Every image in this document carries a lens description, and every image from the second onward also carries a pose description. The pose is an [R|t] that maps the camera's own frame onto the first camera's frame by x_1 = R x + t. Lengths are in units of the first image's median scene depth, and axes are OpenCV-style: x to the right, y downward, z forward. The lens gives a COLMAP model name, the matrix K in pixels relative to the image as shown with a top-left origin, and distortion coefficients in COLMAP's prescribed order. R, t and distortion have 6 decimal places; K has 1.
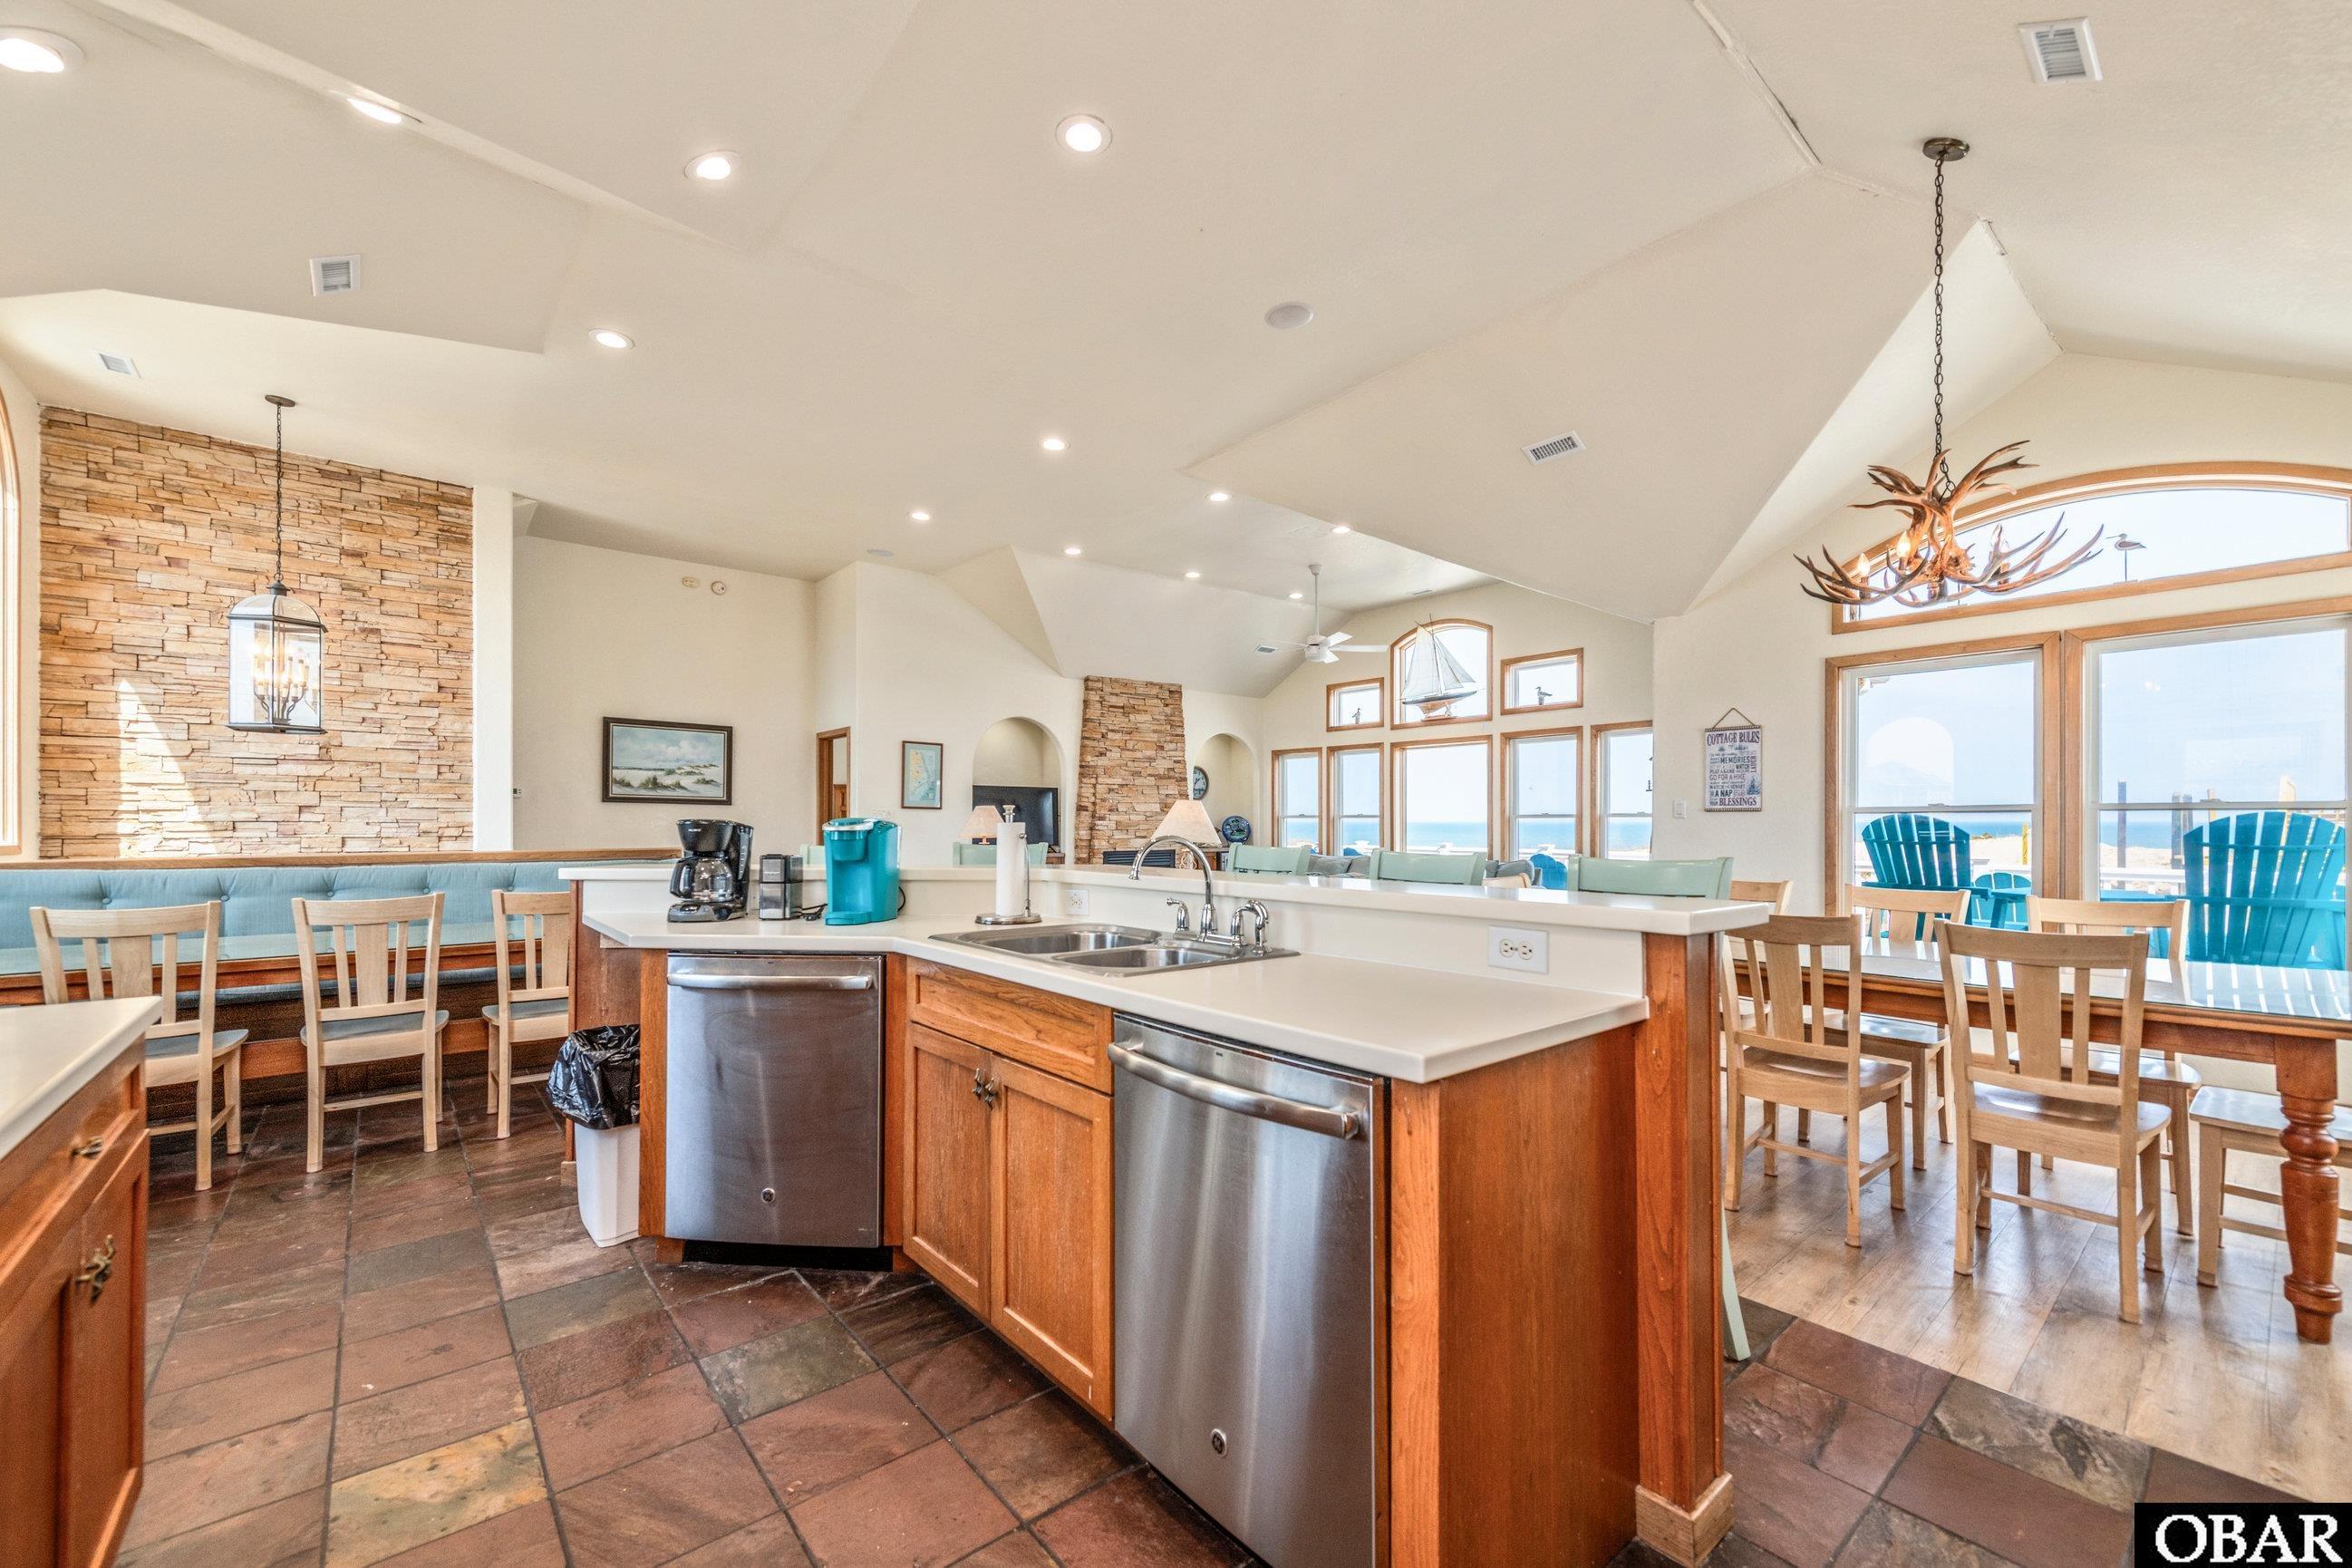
lens RADIAL K [[950.2, 0, 1198.4], [0, 950.2, 808.4], [0, 0, 1]] dist [0.010517, -0.002666]
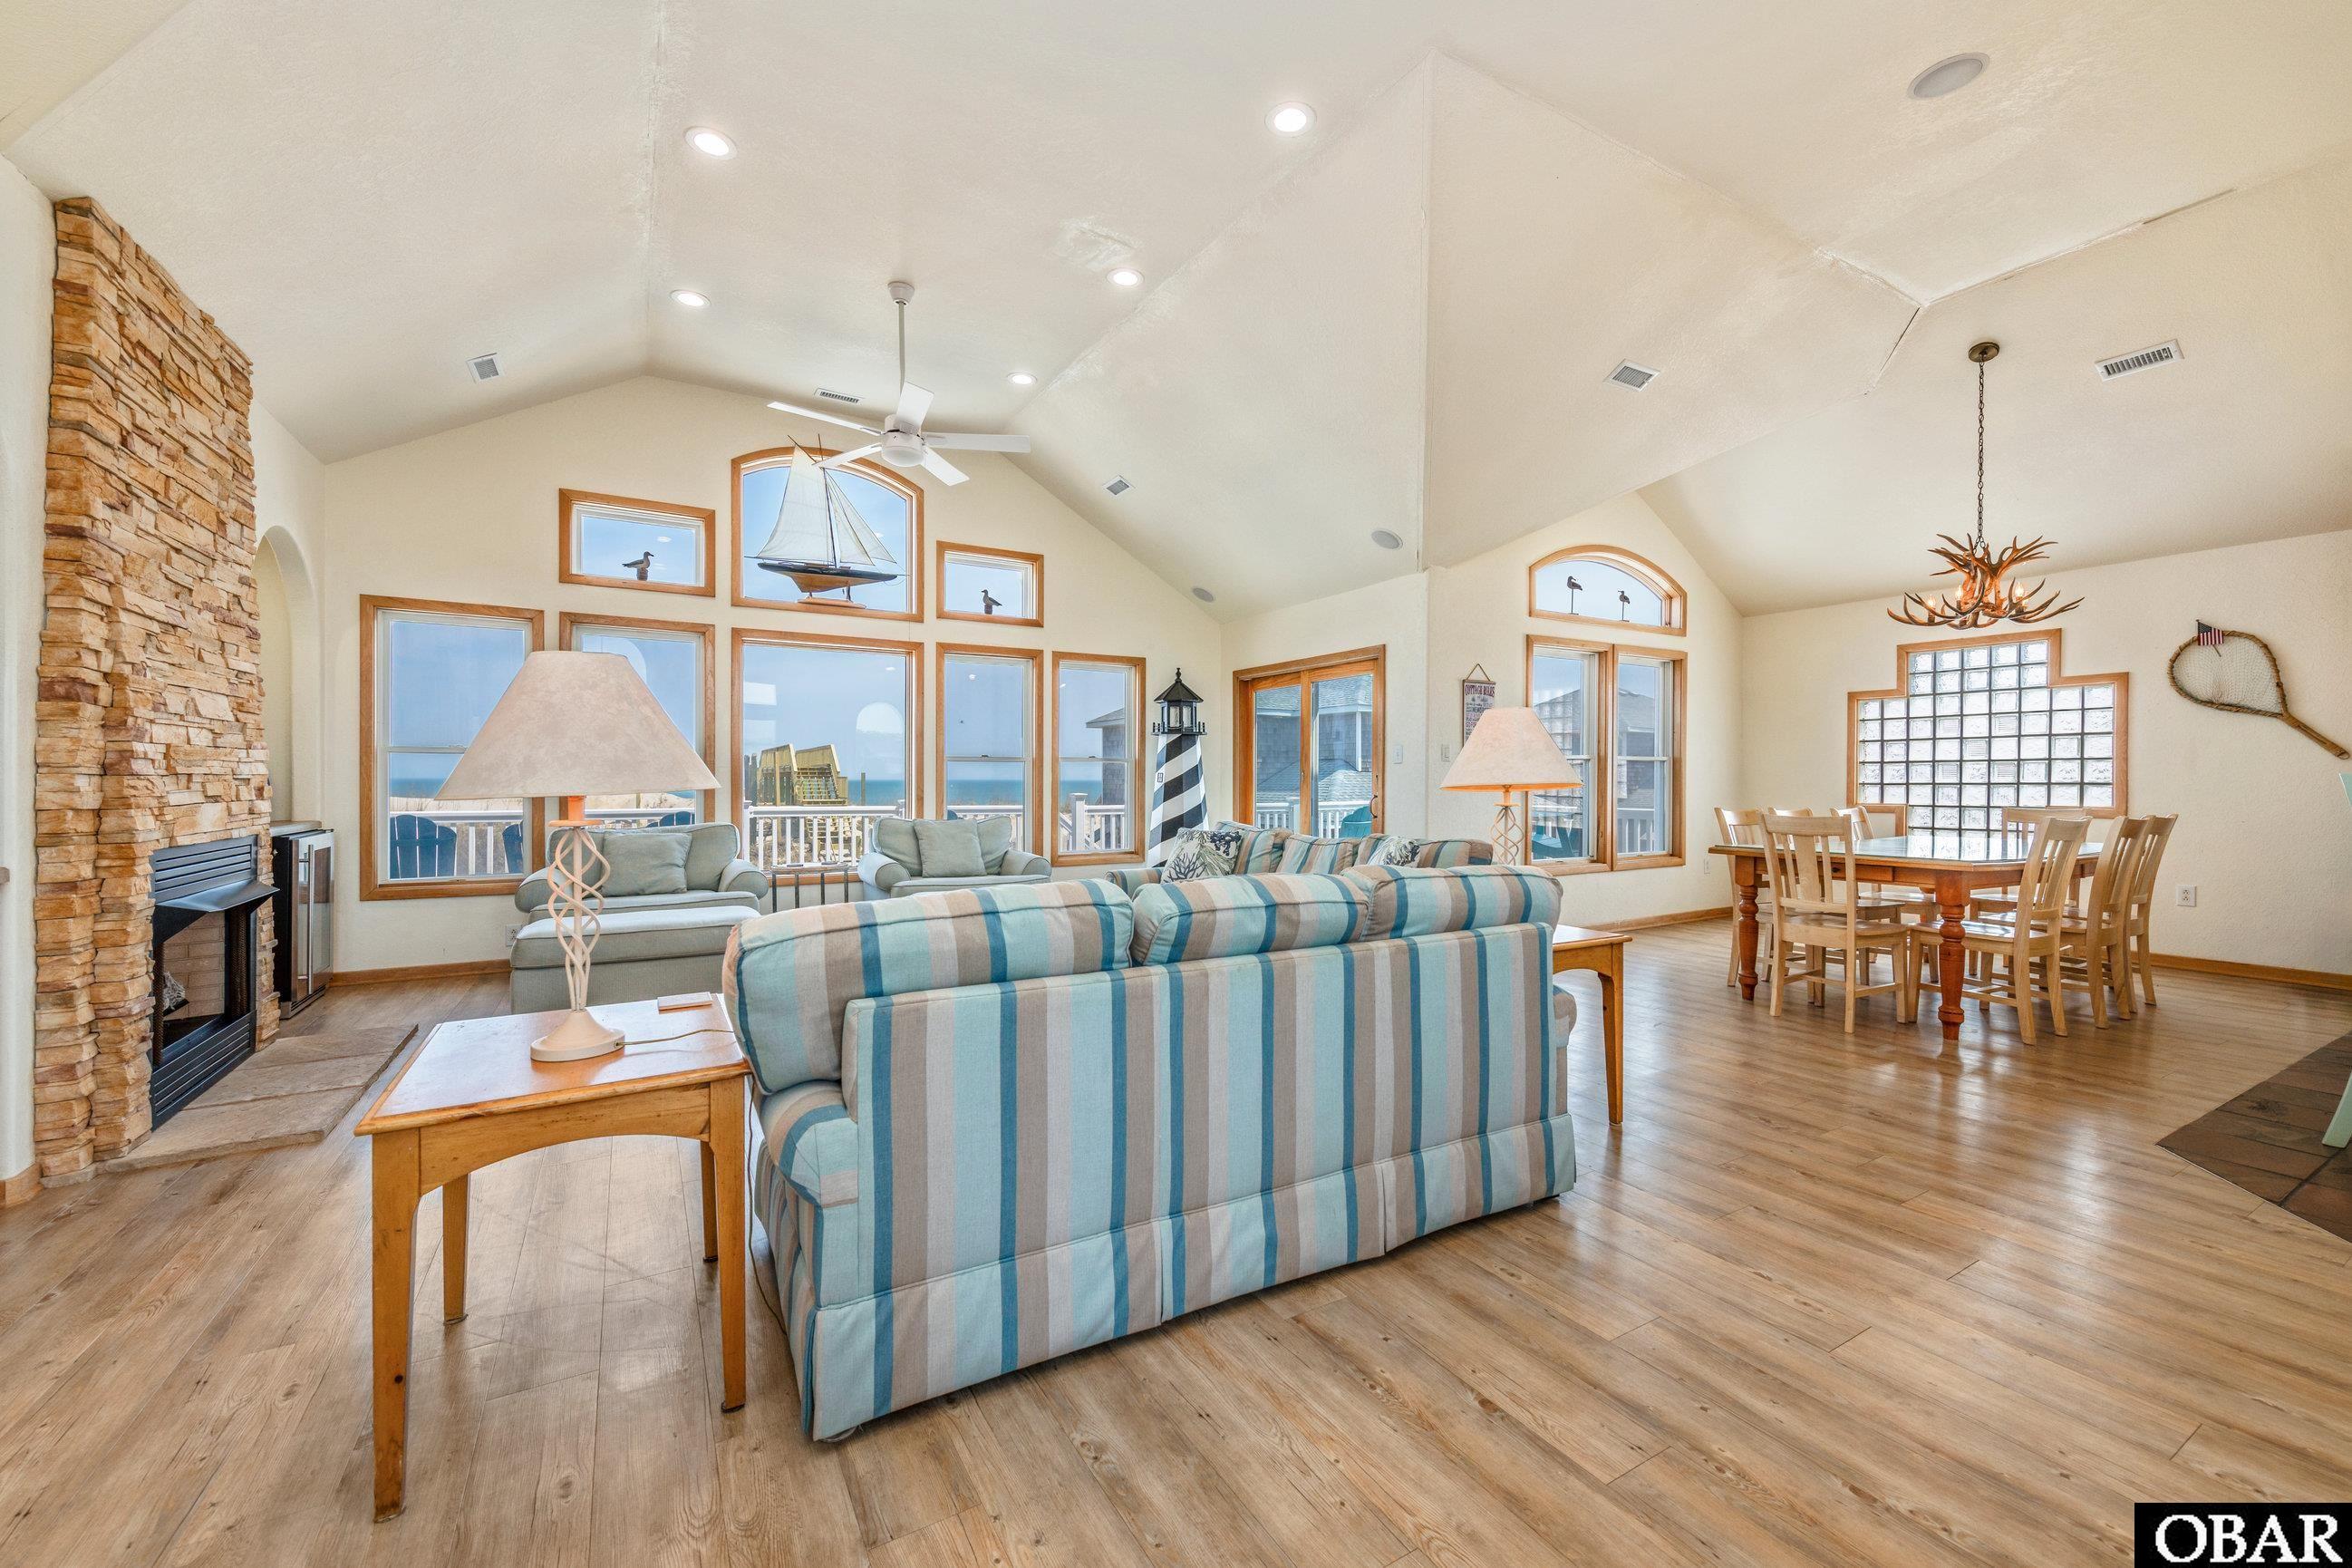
lens RADIAL K [[950.2, 0, 1192.0], [0, 950.2, 782.8], [0, 0, 1]] dist [0.010517, -0.002666]
pose [[0.177614, -0.000566, 0.984100, -0.376108], [-0.020164, 0.999788, 0.004214, 0.023276], [-0.983894, -0.020591, 0.177565, 0.672647]]
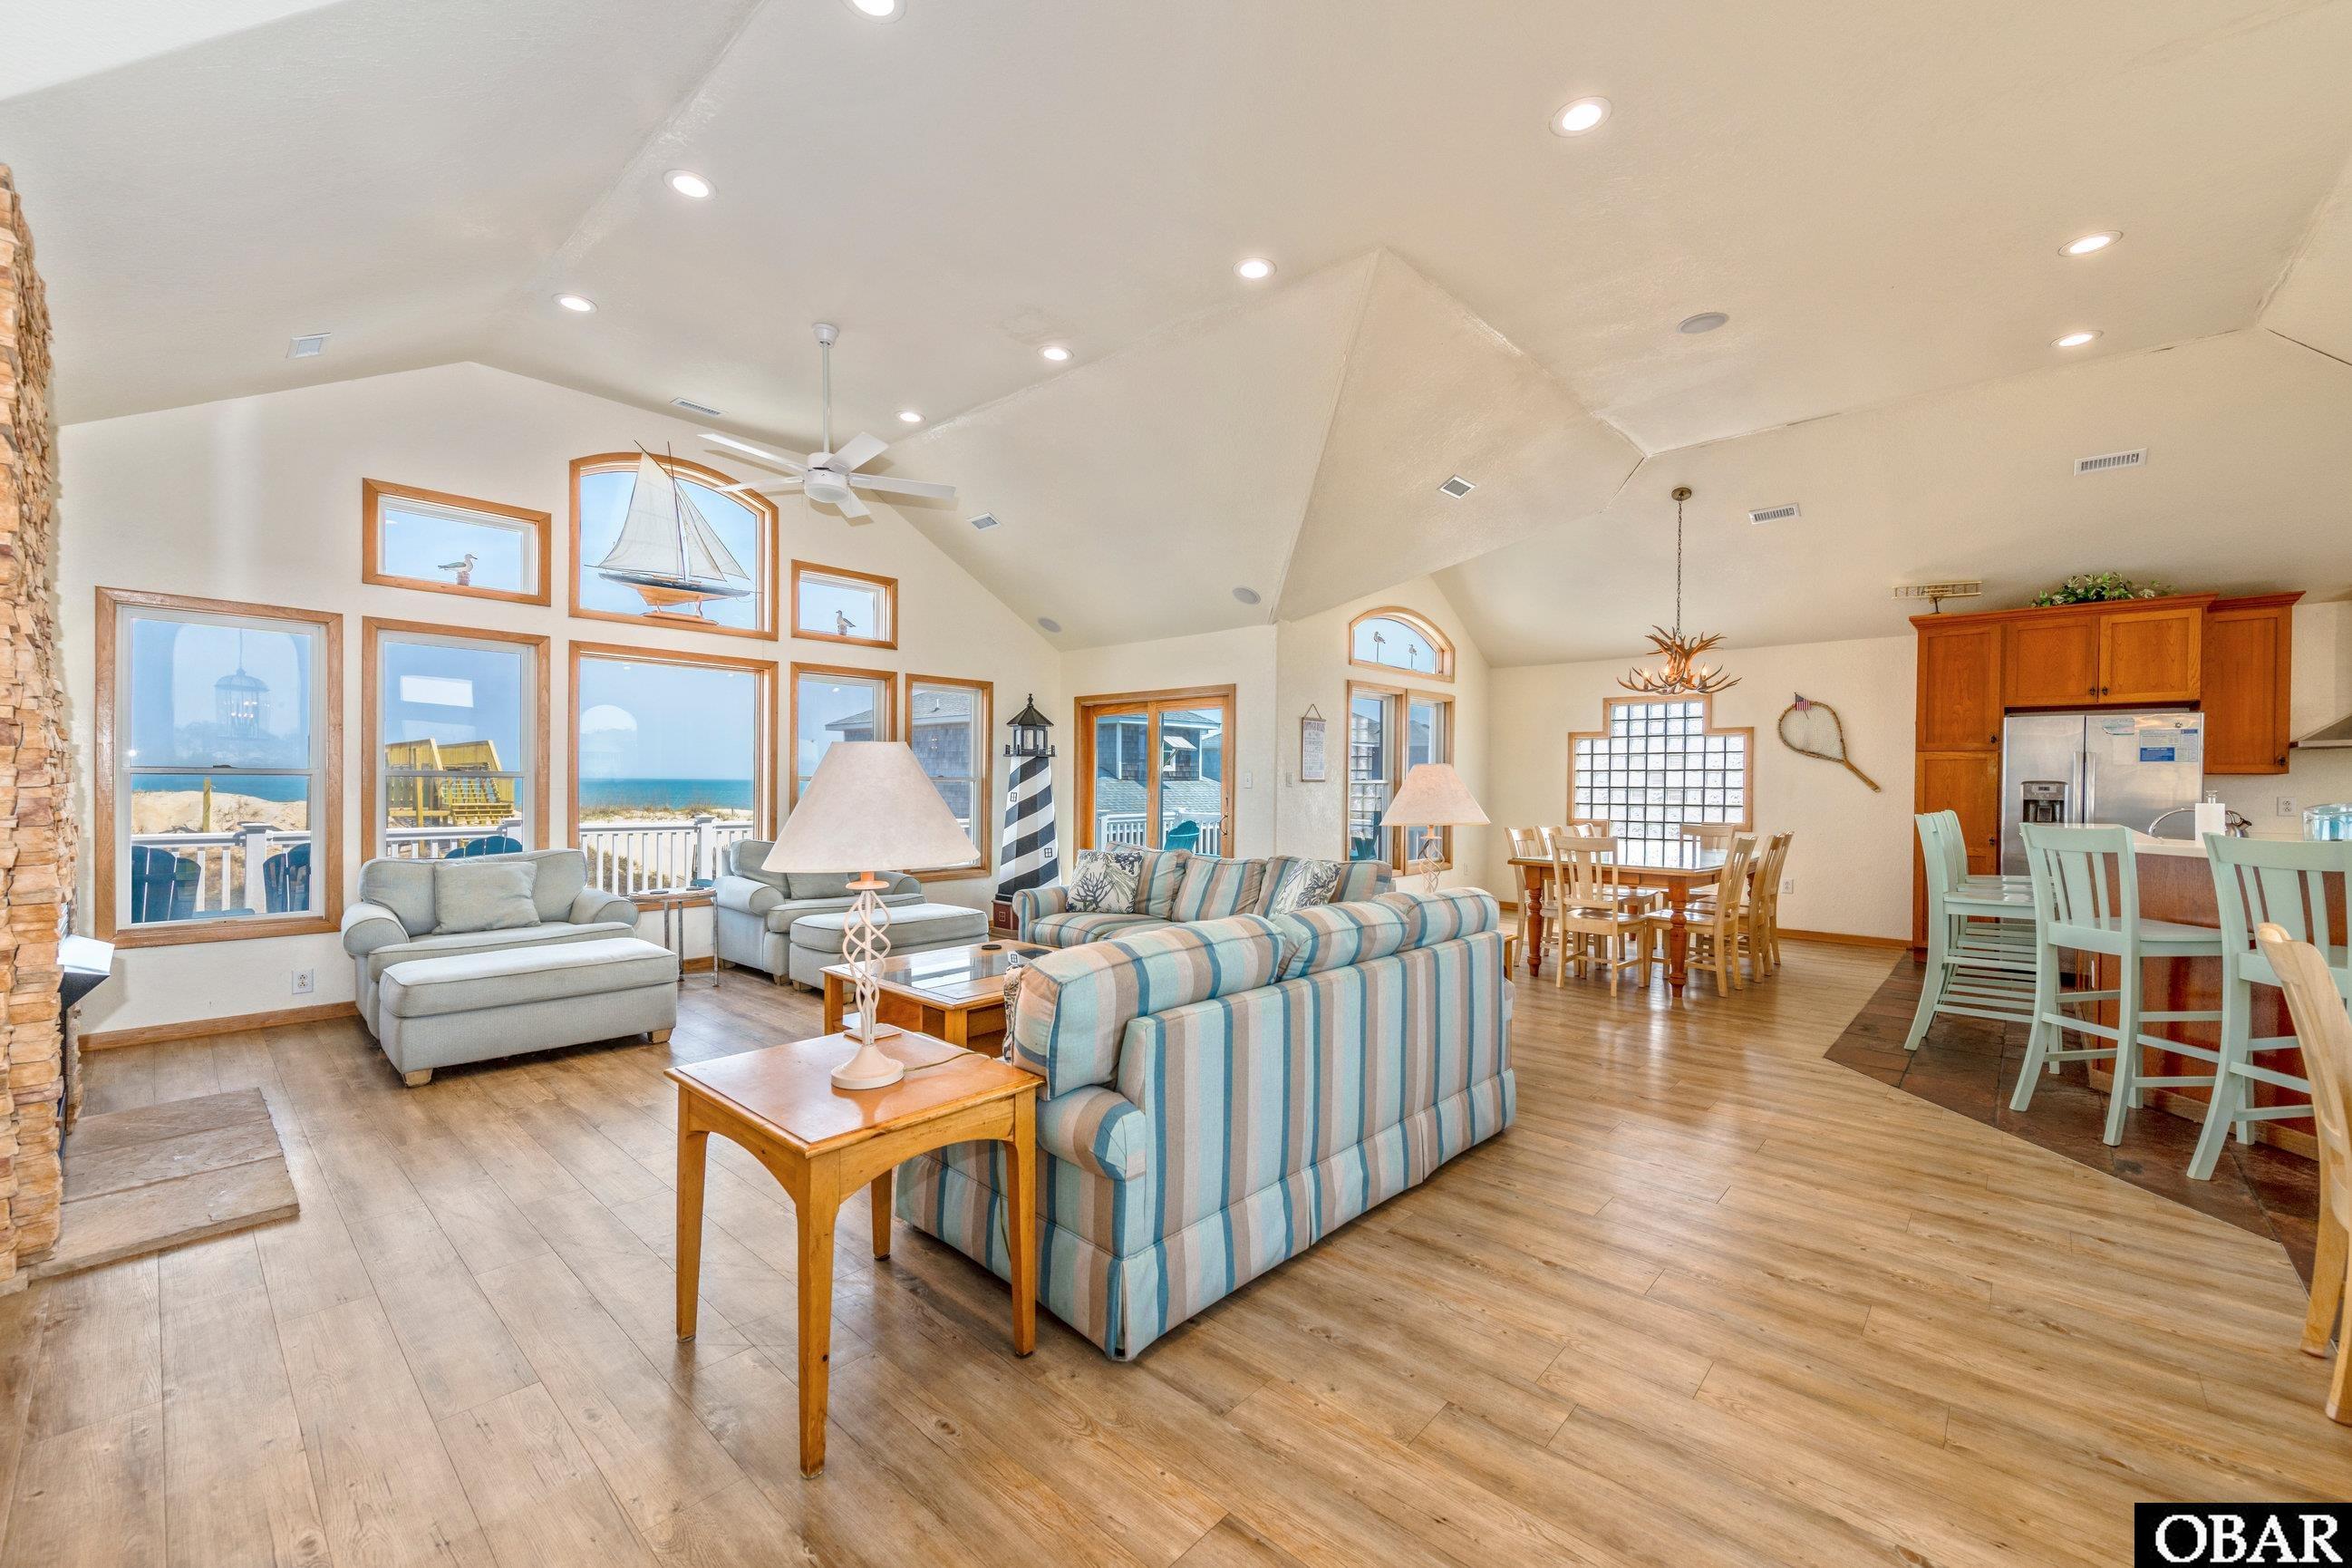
lens RADIAL K [[950.2, 0, 1160.6], [0, 950.2, 783.9], [0, 0, 1]] dist [0.010517, -0.002666]
pose [[-0.111609, -0.004672, 0.993741, -0.446459], [-0.023862, 0.999713, 0.002020, 0.007190], [-0.993466, -0.023487, -0.111689, 0.798234]]
